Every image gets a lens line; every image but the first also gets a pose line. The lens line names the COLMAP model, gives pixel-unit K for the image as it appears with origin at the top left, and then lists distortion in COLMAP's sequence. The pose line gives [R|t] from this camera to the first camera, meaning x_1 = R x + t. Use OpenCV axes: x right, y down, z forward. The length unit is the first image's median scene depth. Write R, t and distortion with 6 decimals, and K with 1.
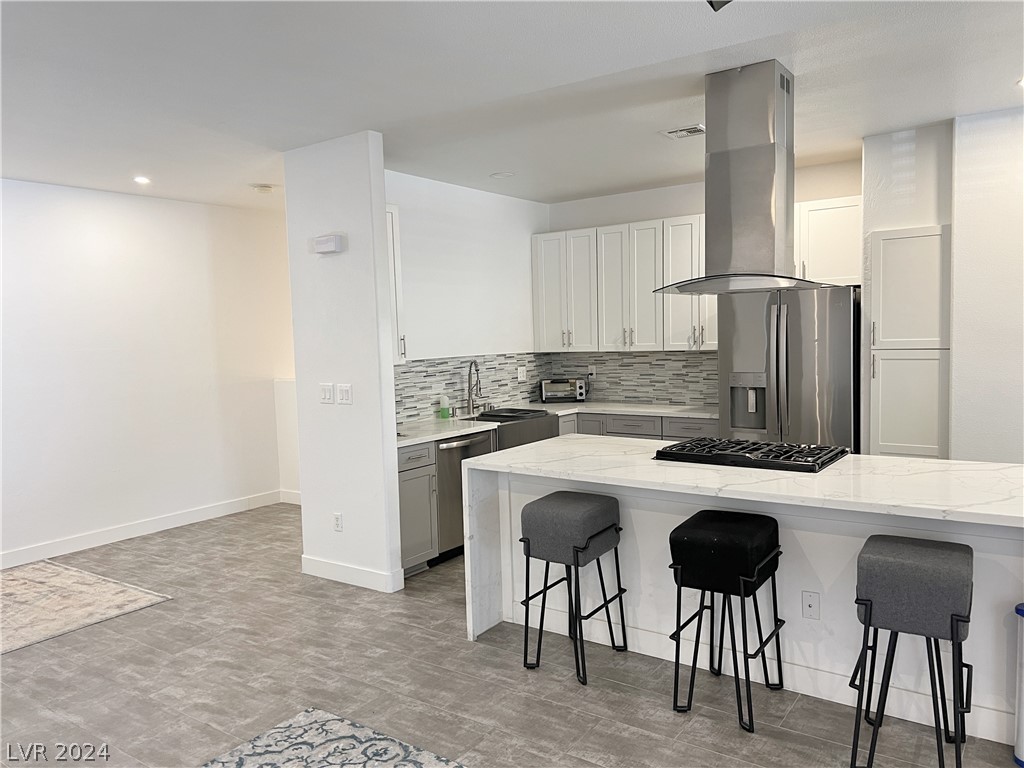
lens RADIAL K [[764.6, 0, 511.4], [0, 764.6, 385.5], [0, 0, 1]] dist [0.036439, -0.016771]
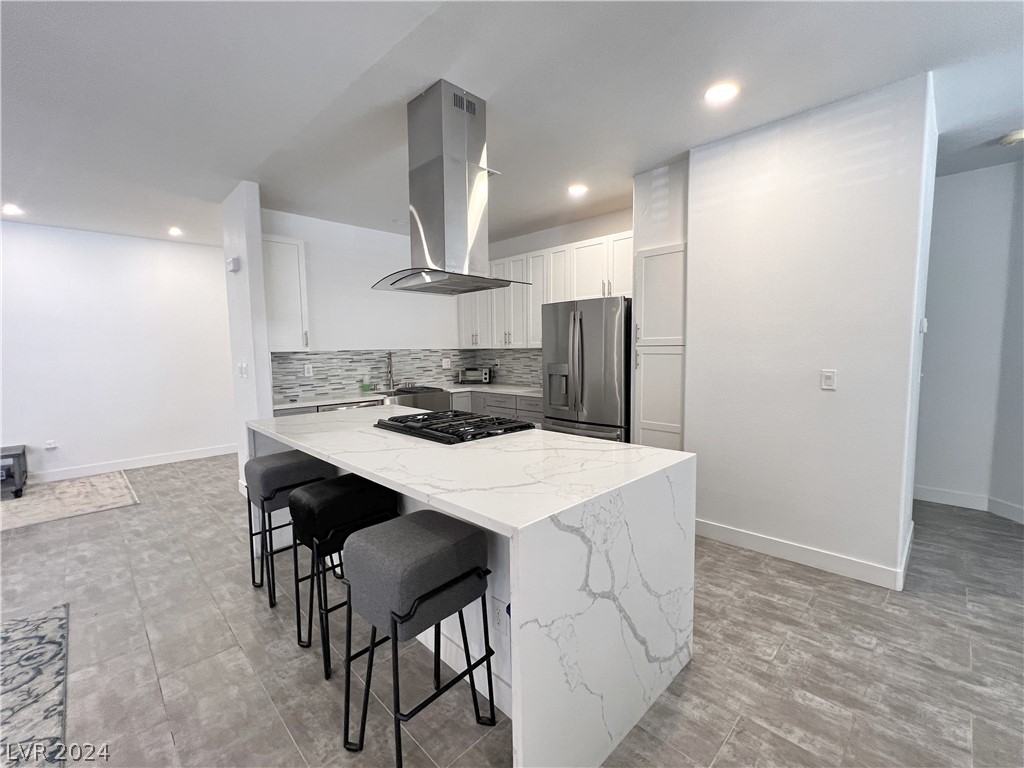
lens RADIAL K [[443.8, 0, 512.2], [0, 443.8, 384.9], [0, 0, 1]] dist [0.003814, 0.001437]
pose [[0.984882, 0.029466, -0.170699, 0.337228], [-0.026286, 0.999437, 0.020857, 0.005708], [0.171218, -0.016055, 0.985102, 0.216162]]
